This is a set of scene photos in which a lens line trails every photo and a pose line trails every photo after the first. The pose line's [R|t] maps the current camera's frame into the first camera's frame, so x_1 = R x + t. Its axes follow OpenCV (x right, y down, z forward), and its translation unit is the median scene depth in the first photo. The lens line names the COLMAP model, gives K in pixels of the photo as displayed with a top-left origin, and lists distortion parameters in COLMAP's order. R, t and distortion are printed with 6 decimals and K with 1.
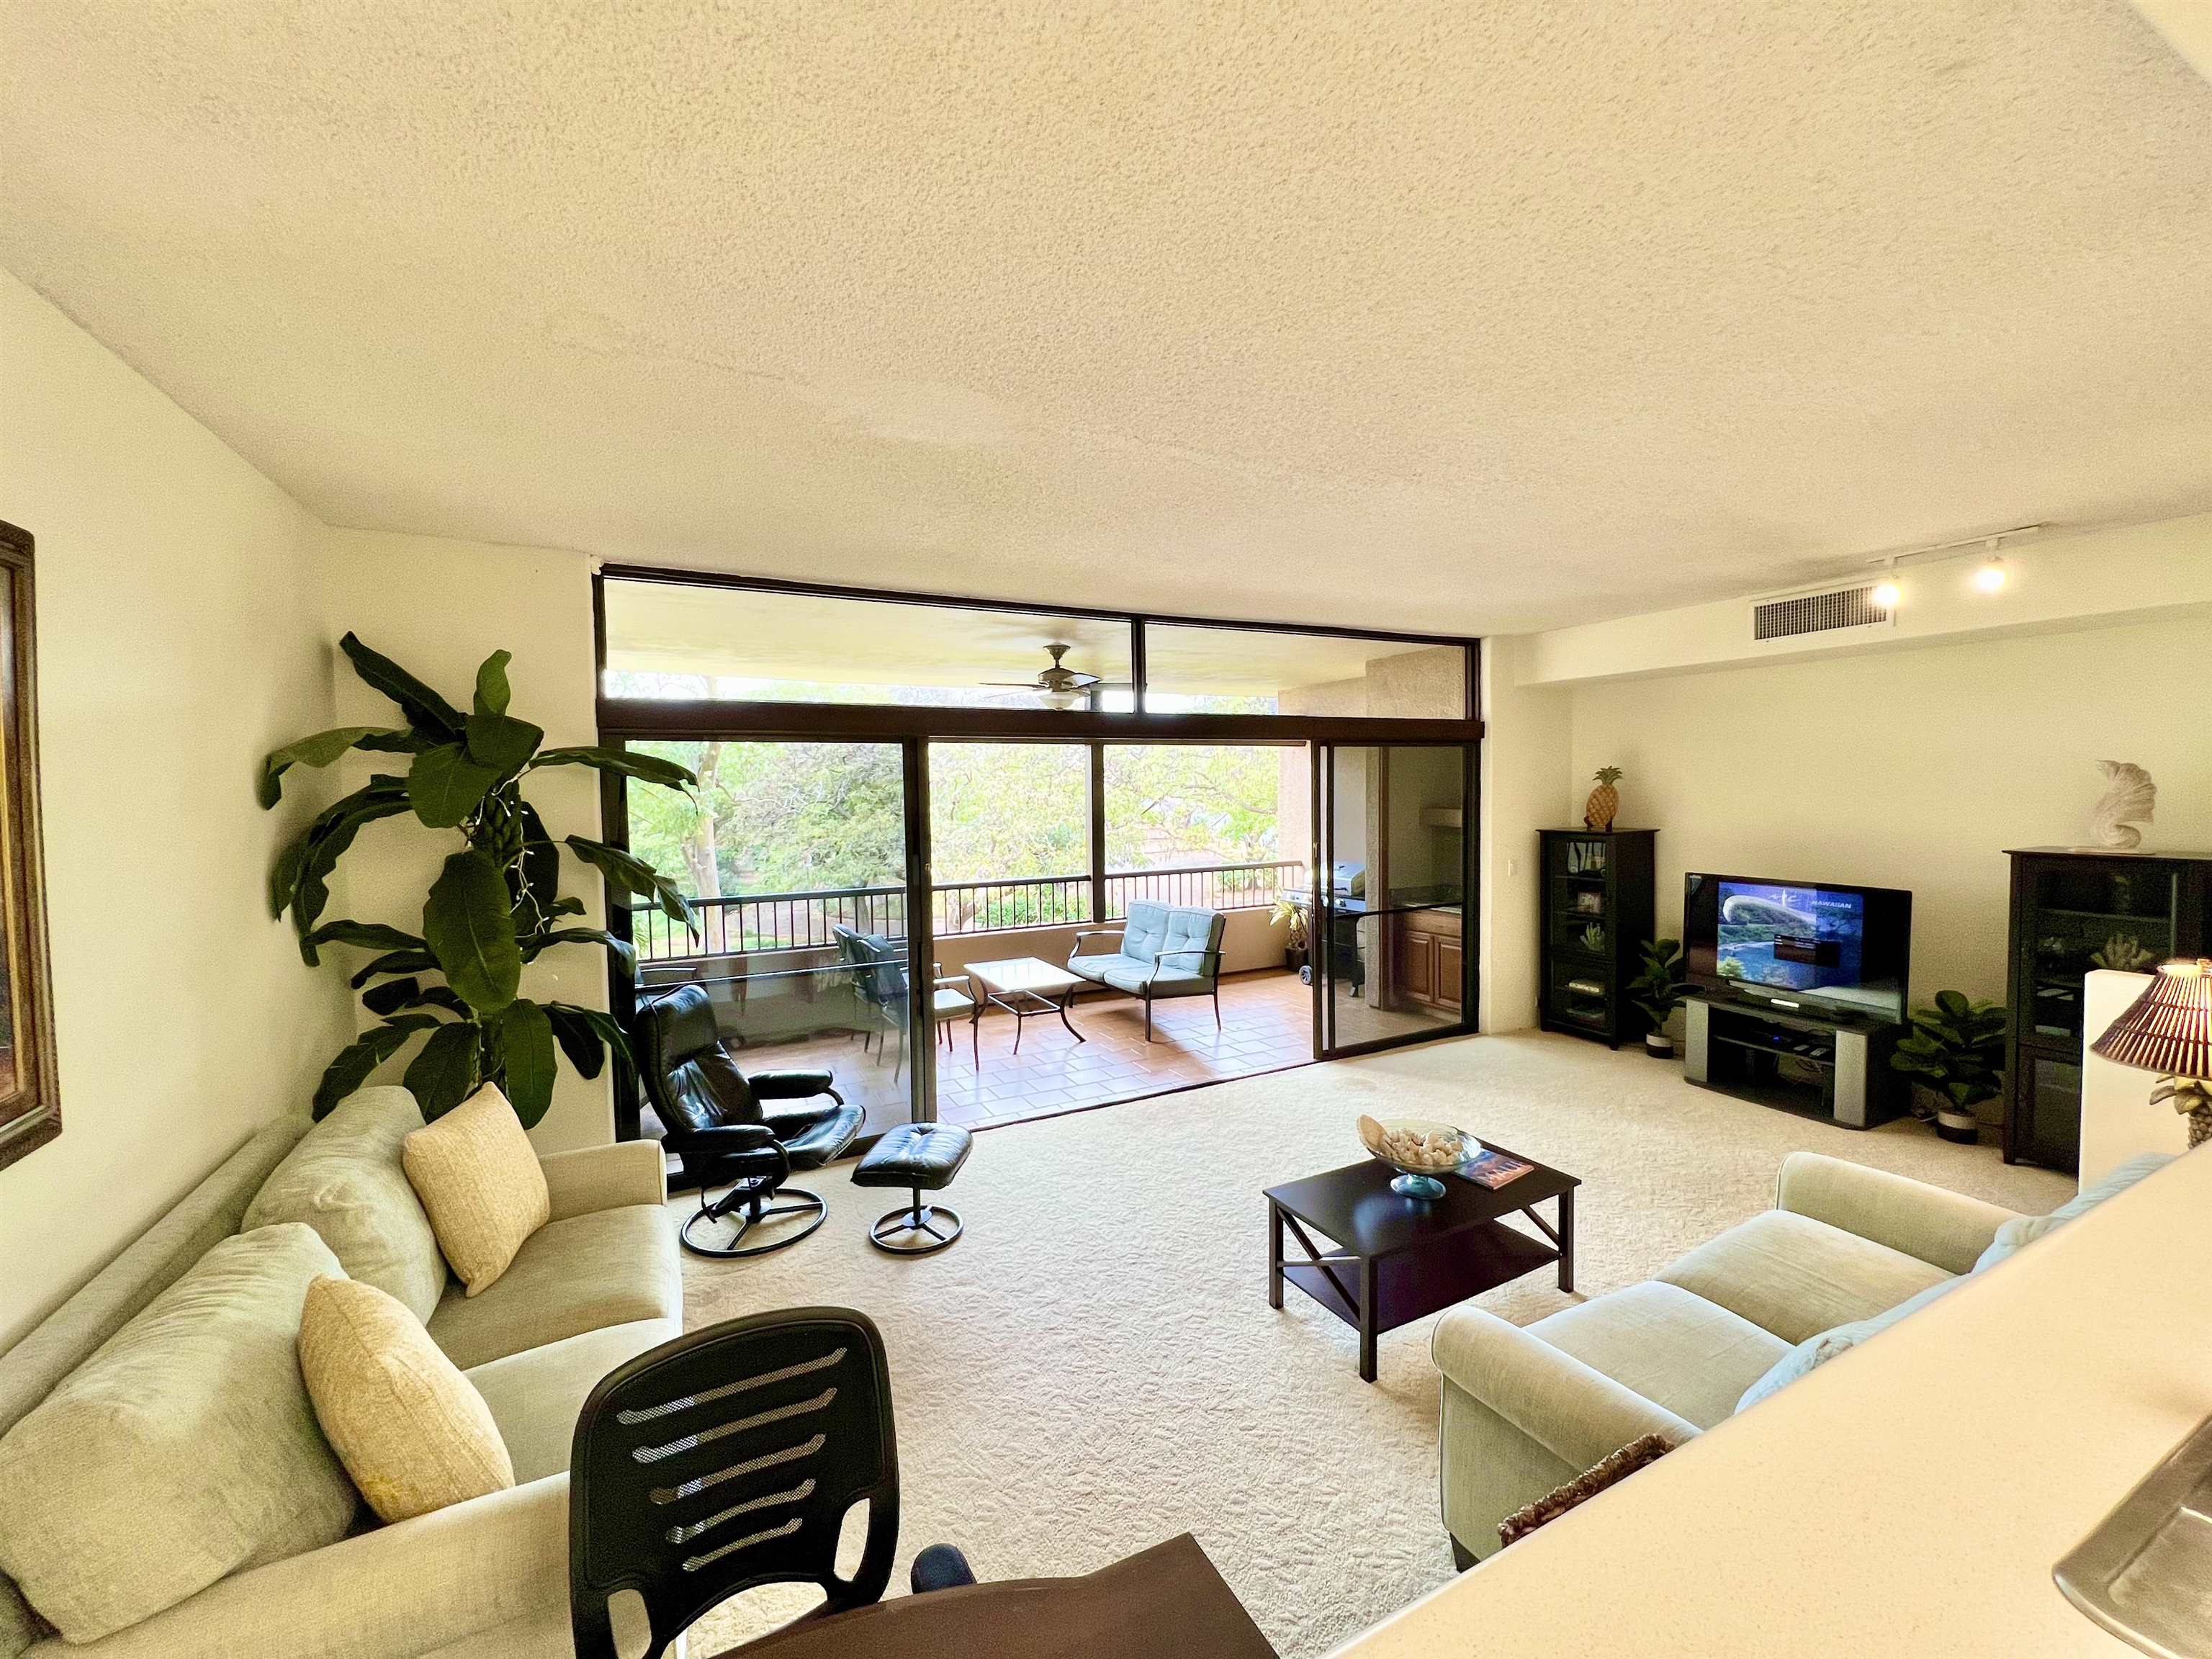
lens RADIAL K [[887.1, 0, 1113.1], [0, 887.1, 818.9], [0, 0, 1]] dist [0.000421, 0.000307]
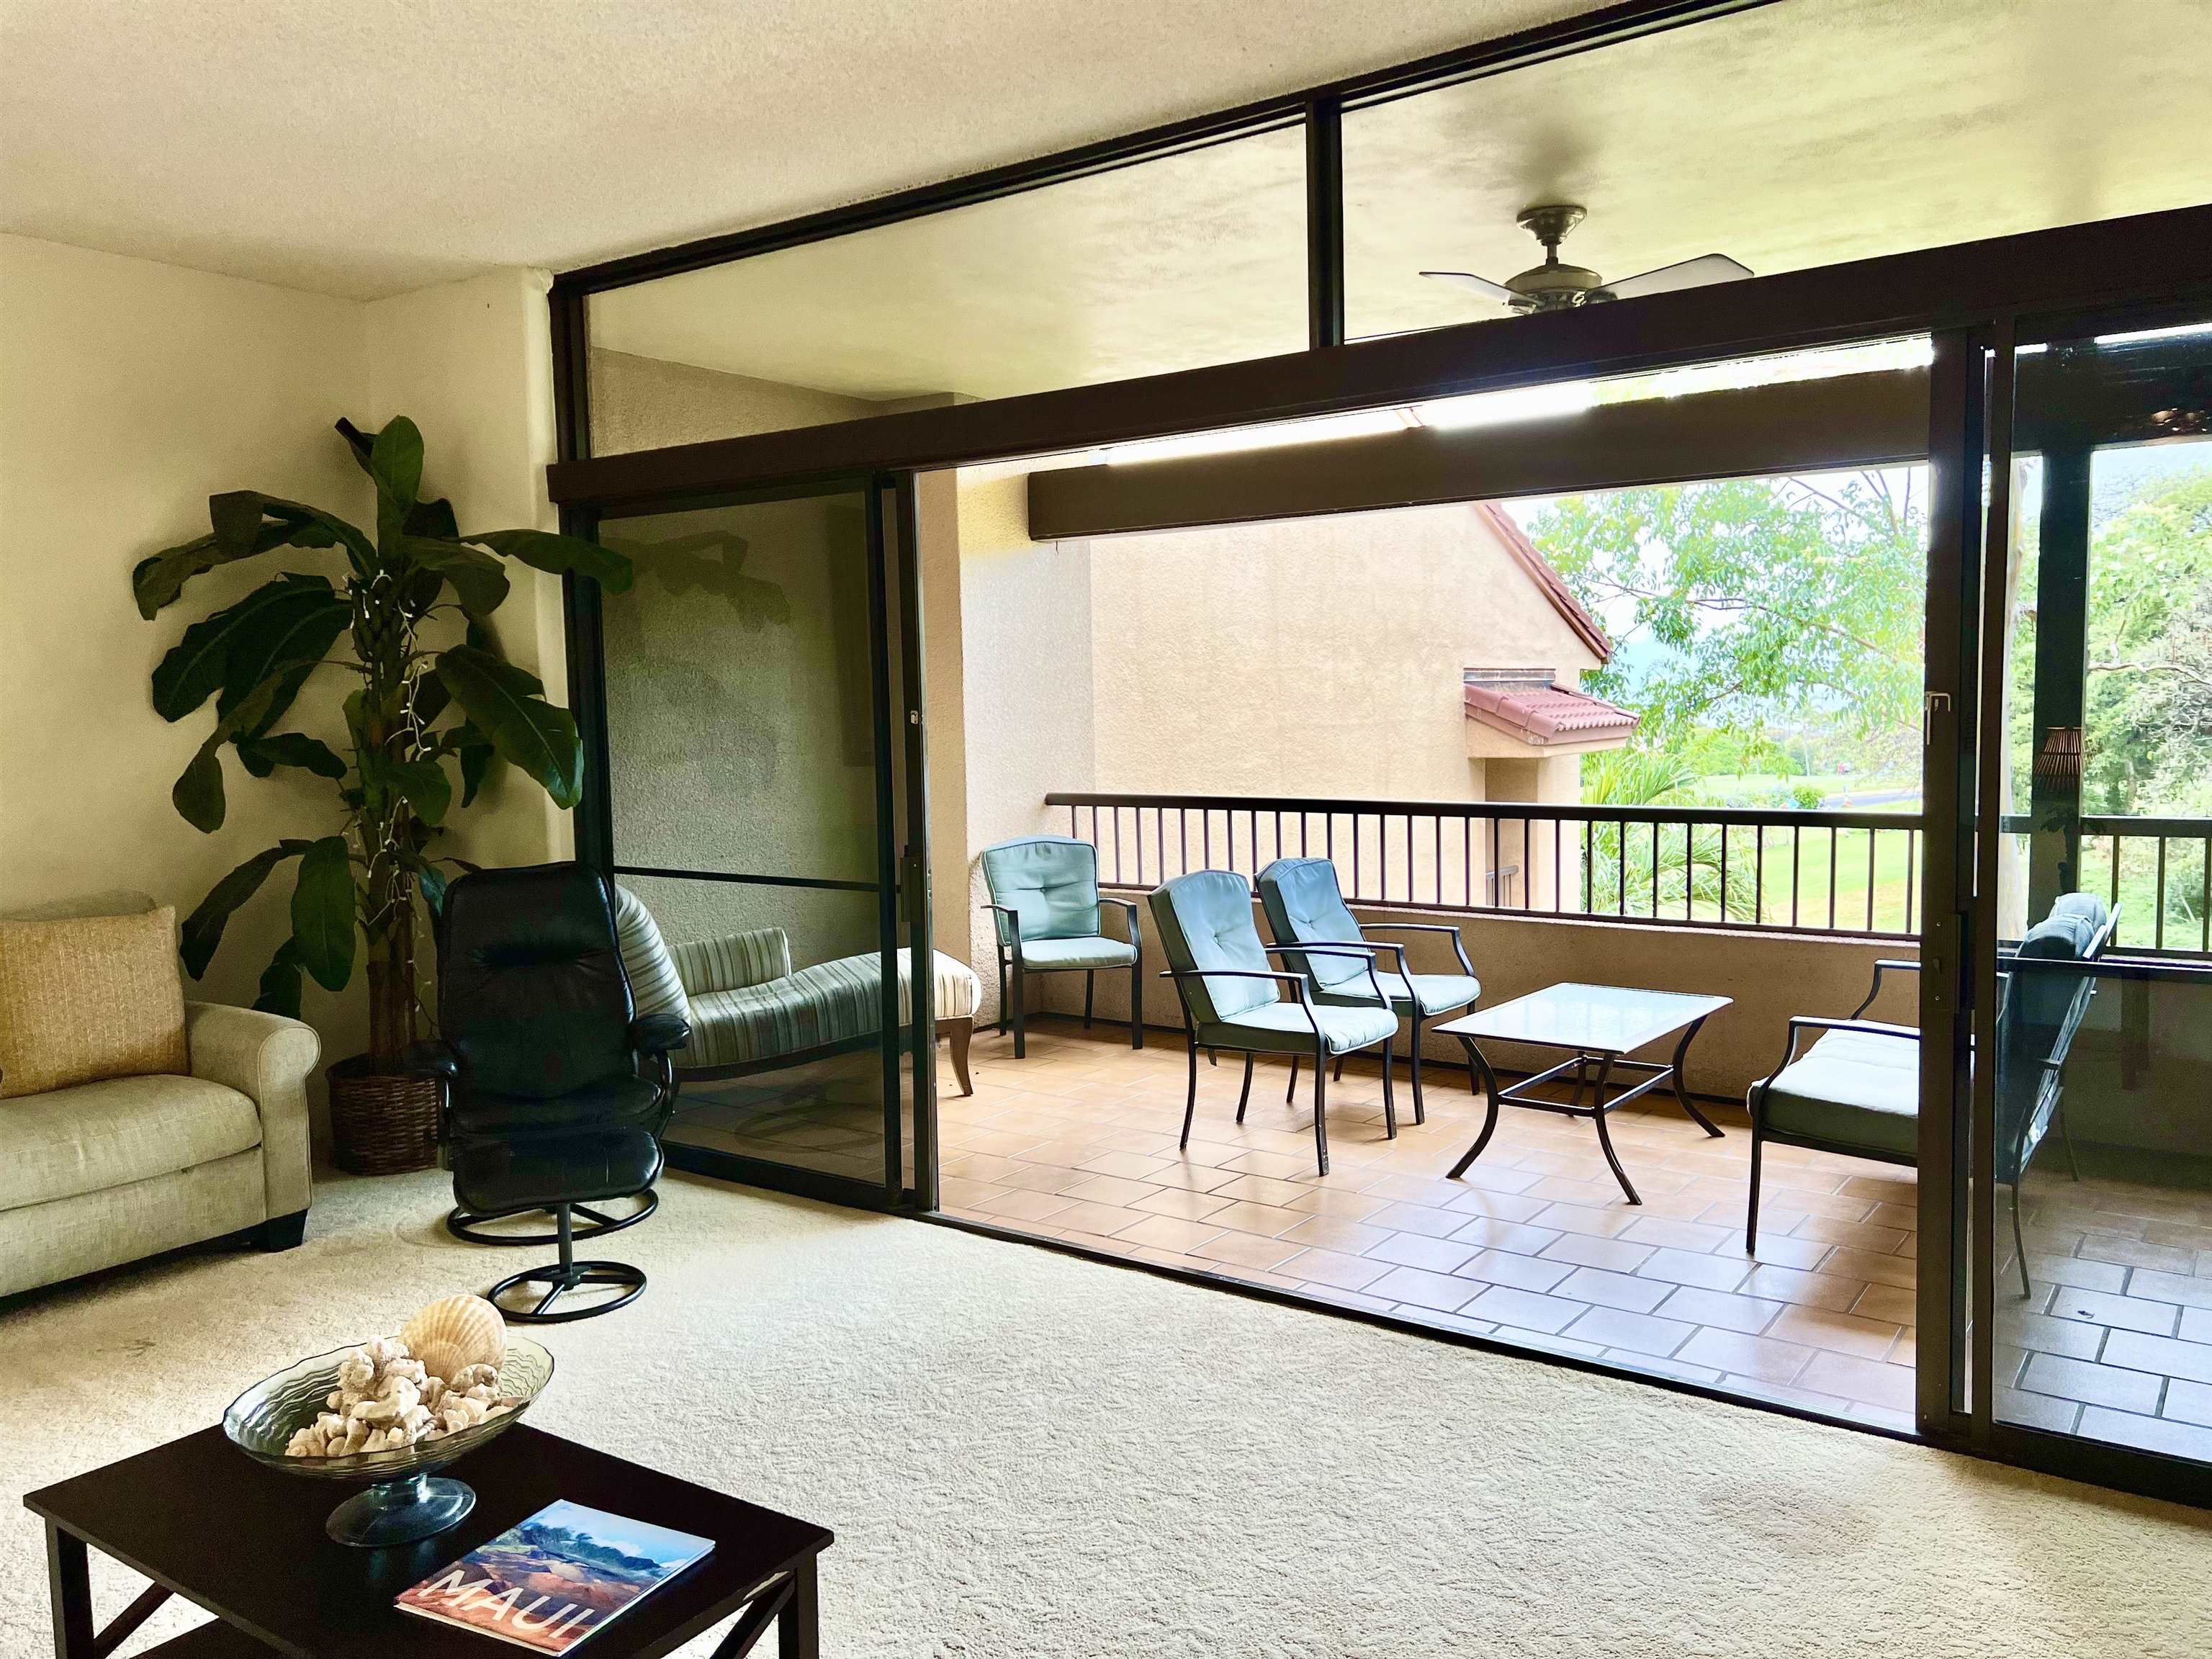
lens RADIAL K [[1661.7, 0, 1110.3], [0, 1661.7, 833.8], [0, 0, 1]] dist [0.063796, -0.047438]
pose [[0.453677, 0.080442, -0.887528, 0.594291], [-0.021909, 0.996623, 0.079131, 0.033239], [0.890897, -0.016455, 0.453908, 0.510234]]
